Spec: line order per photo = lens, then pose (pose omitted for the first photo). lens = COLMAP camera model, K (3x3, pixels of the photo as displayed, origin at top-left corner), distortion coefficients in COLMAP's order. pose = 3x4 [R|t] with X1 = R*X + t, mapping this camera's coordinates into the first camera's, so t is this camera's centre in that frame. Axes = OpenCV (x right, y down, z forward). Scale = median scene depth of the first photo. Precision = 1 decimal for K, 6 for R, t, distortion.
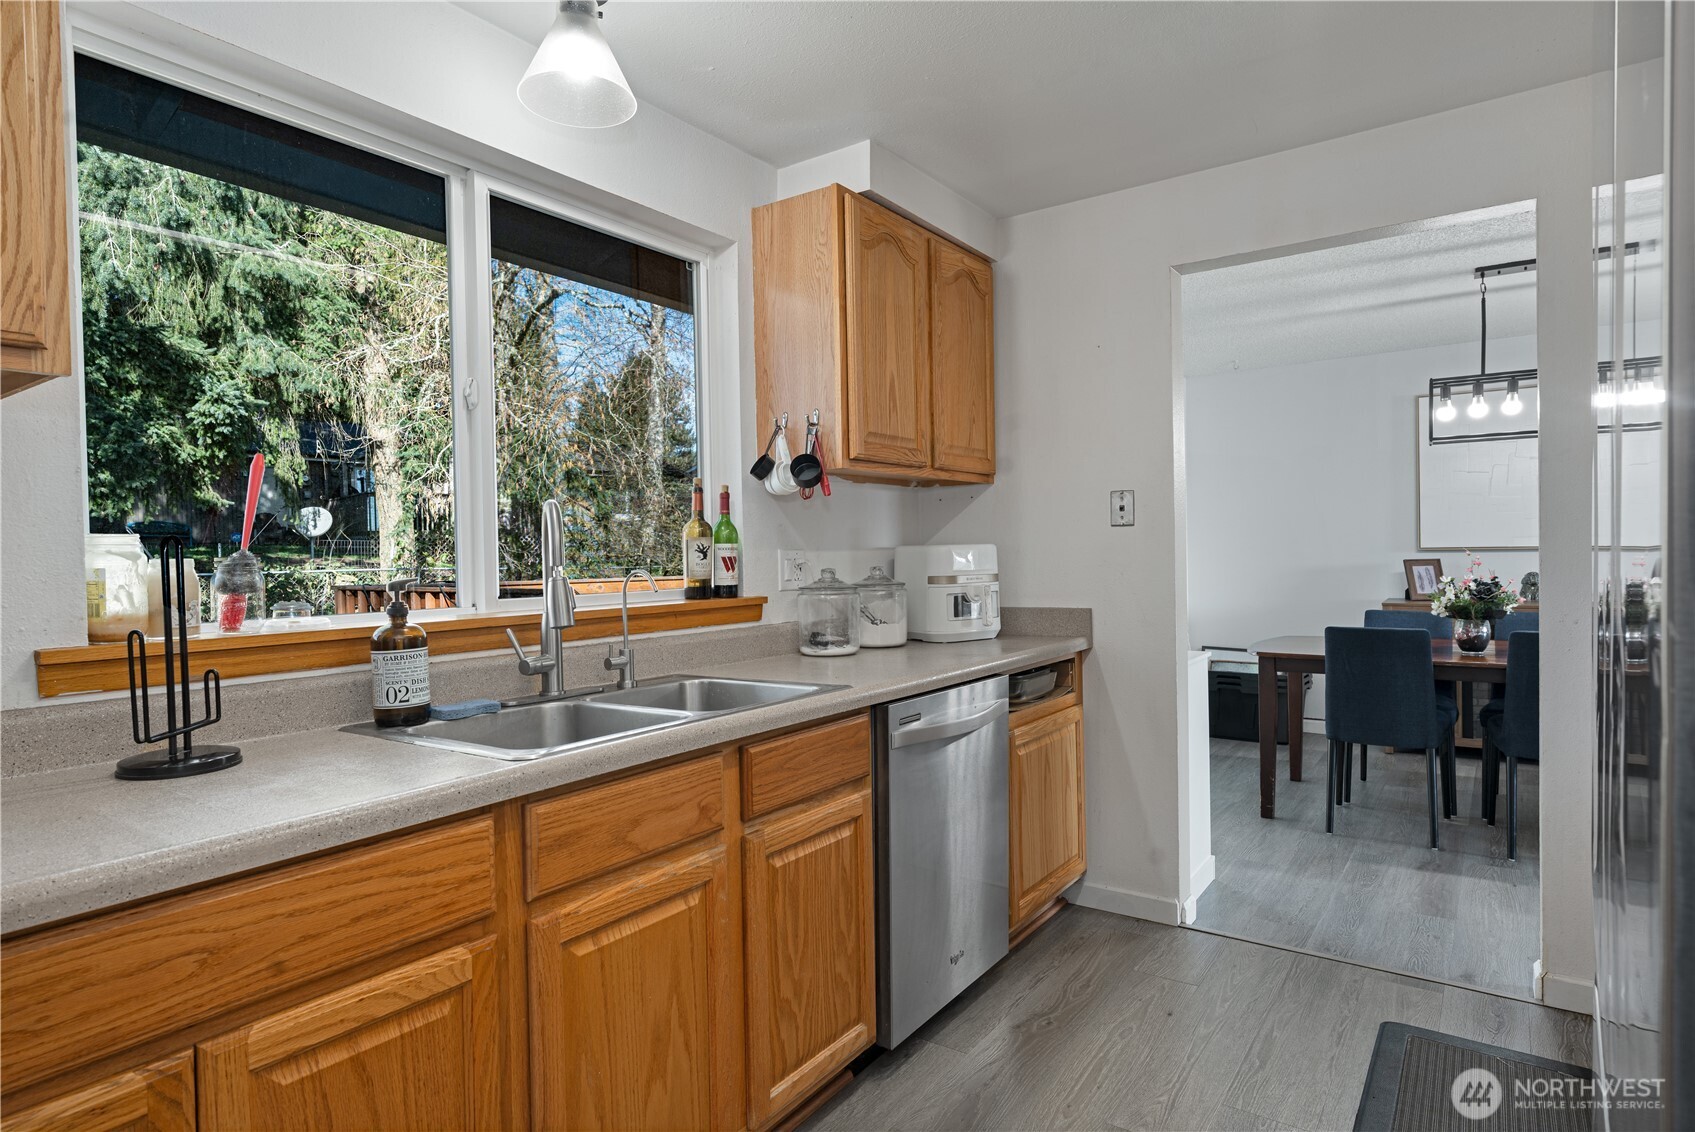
lens RADIAL K [[930.3, 0, 845.6], [0, 930.3, 568.6], [0, 0, 1]] dist [-0.002089, 0.004011]
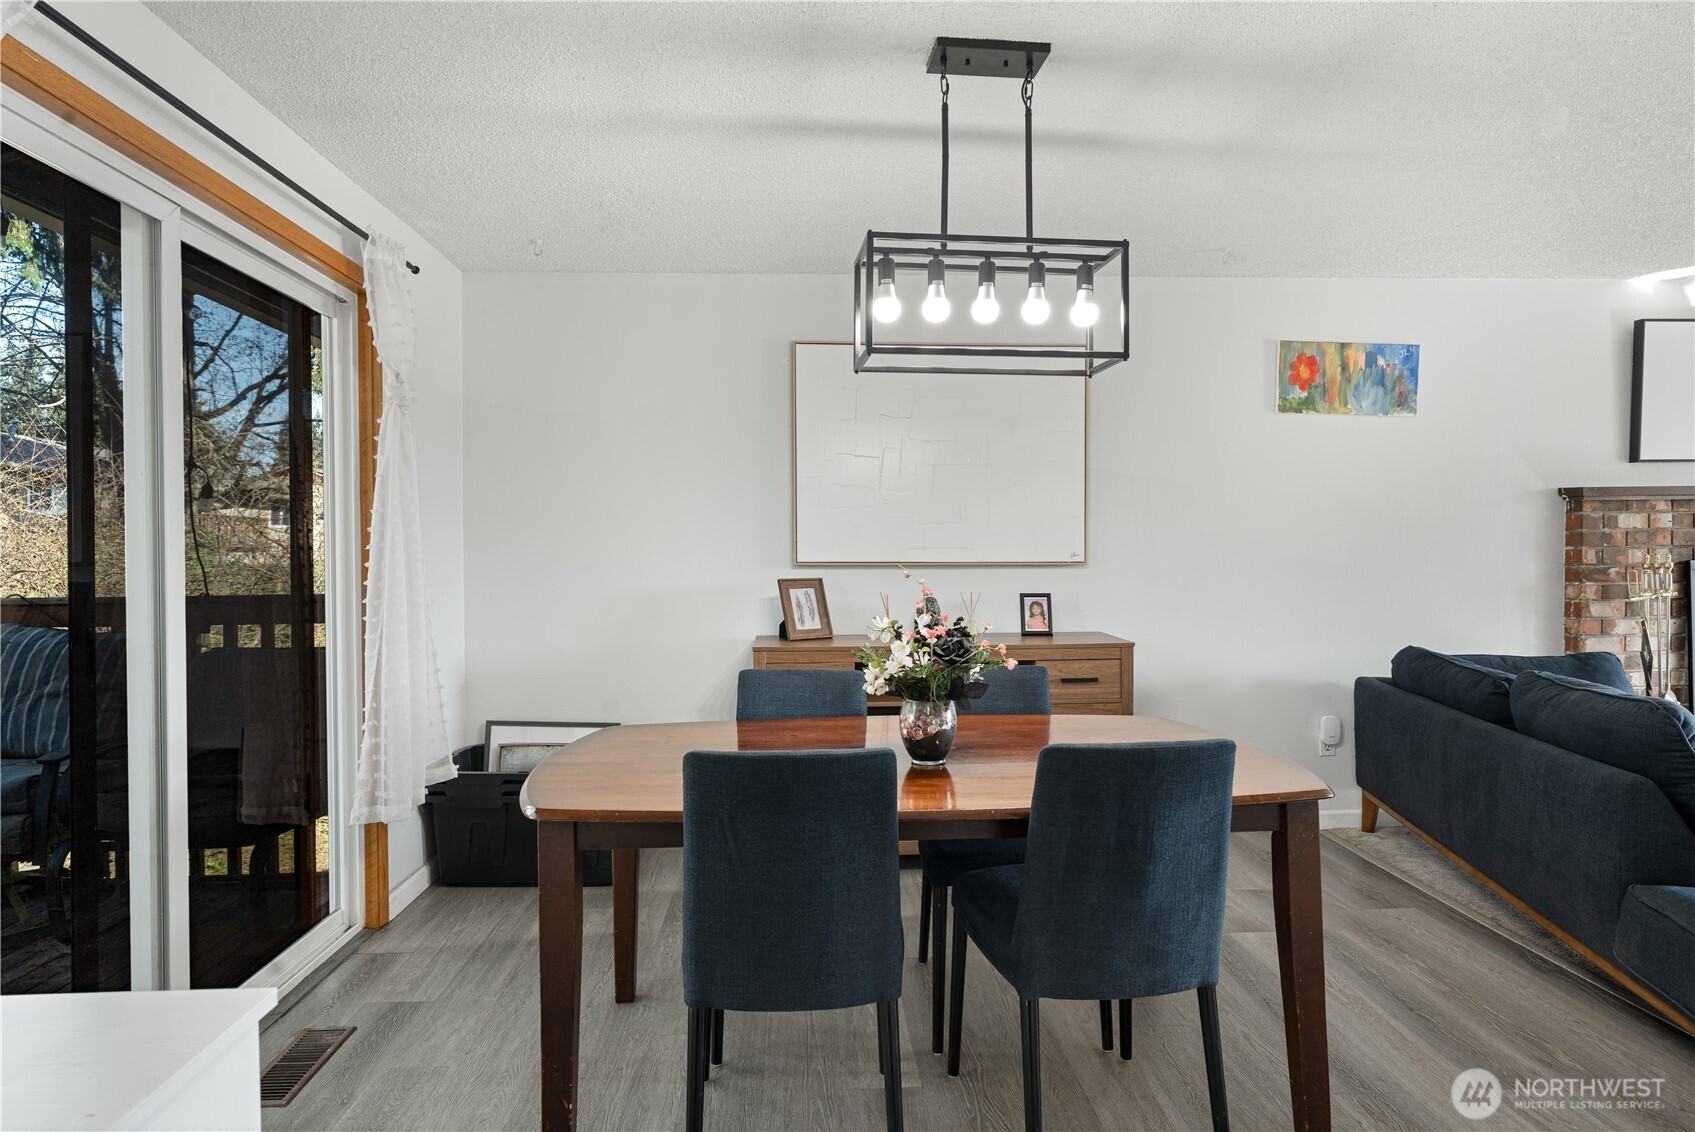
lens RADIAL K [[930.3, 0, 854.1], [0, 930.3, 563.8], [0, 0, 1]] dist [-0.002089, 0.004011]
pose [[0.778803, 0.008598, 0.627210, 0.257511], [0.000988, 0.999888, -0.014933, -0.012486], [-0.627268, 0.012250, 0.778707, 0.515485]]
